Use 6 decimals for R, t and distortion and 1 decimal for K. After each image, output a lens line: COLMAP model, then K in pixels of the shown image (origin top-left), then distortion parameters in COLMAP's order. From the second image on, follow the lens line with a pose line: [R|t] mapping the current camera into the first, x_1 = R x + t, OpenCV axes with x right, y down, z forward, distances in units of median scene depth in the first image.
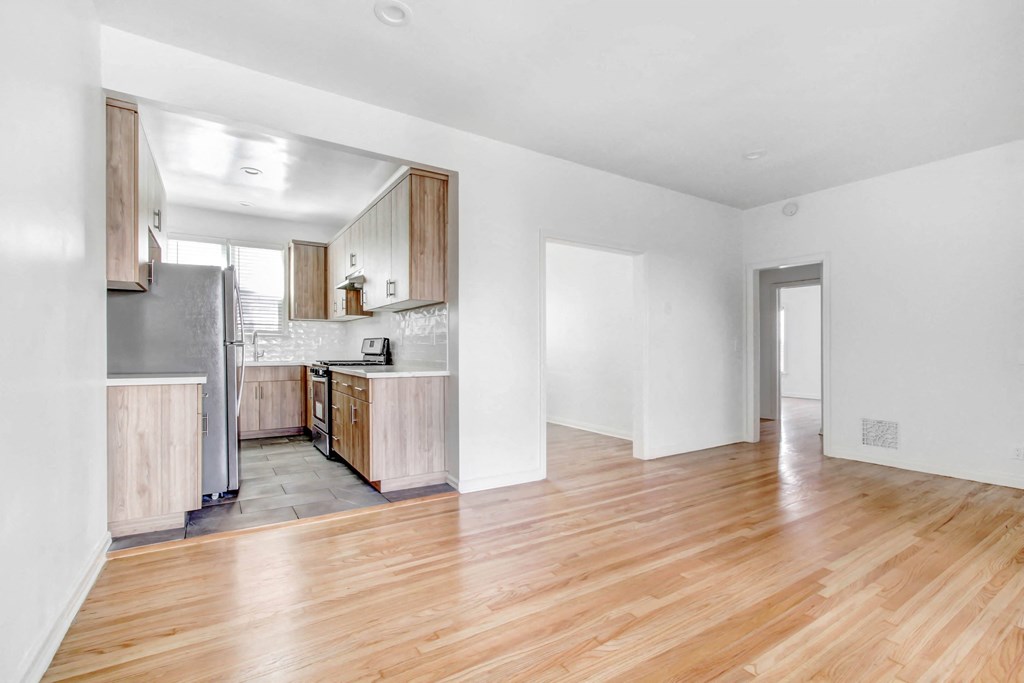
lens RADIAL K [[468.1, 0, 512.8], [0, 468.1, 347.3], [0, 0, 1]] dist [-0.001965, -0.000128]
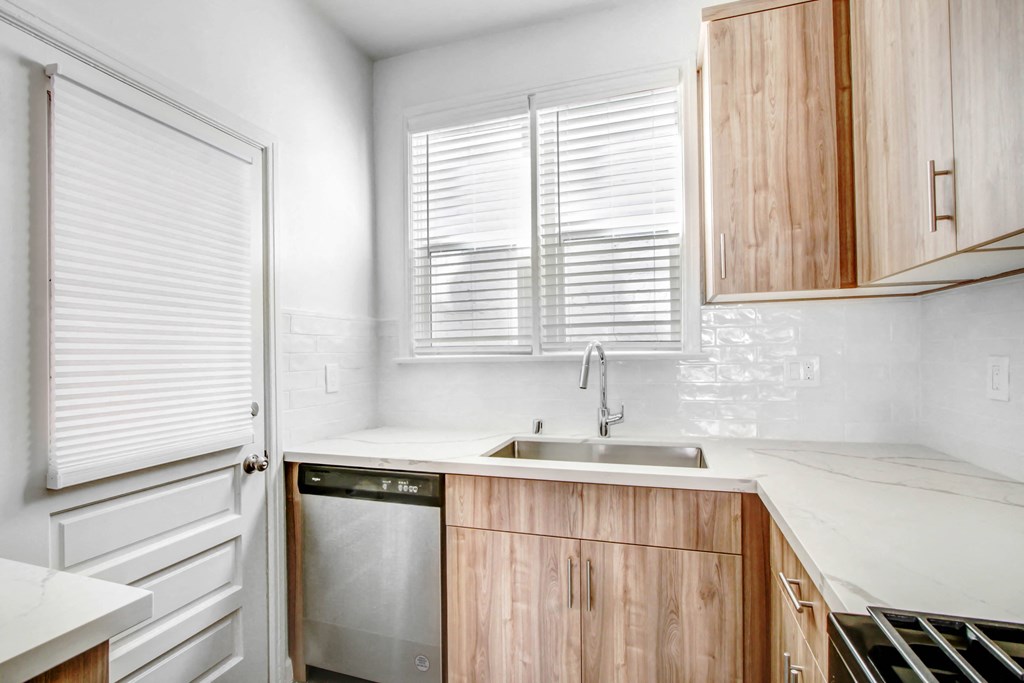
lens RADIAL K [[468.1, 0, 512.8], [0, 468.1, 347.3], [0, 0, 1]] dist [-0.001965, -0.000128]
pose [[0.628645, -0.010242, -0.777625, -0.326904], [0.009939, 0.999937, -0.005136, -0.029838], [0.777629, -0.004500, 0.628708, 0.729852]]
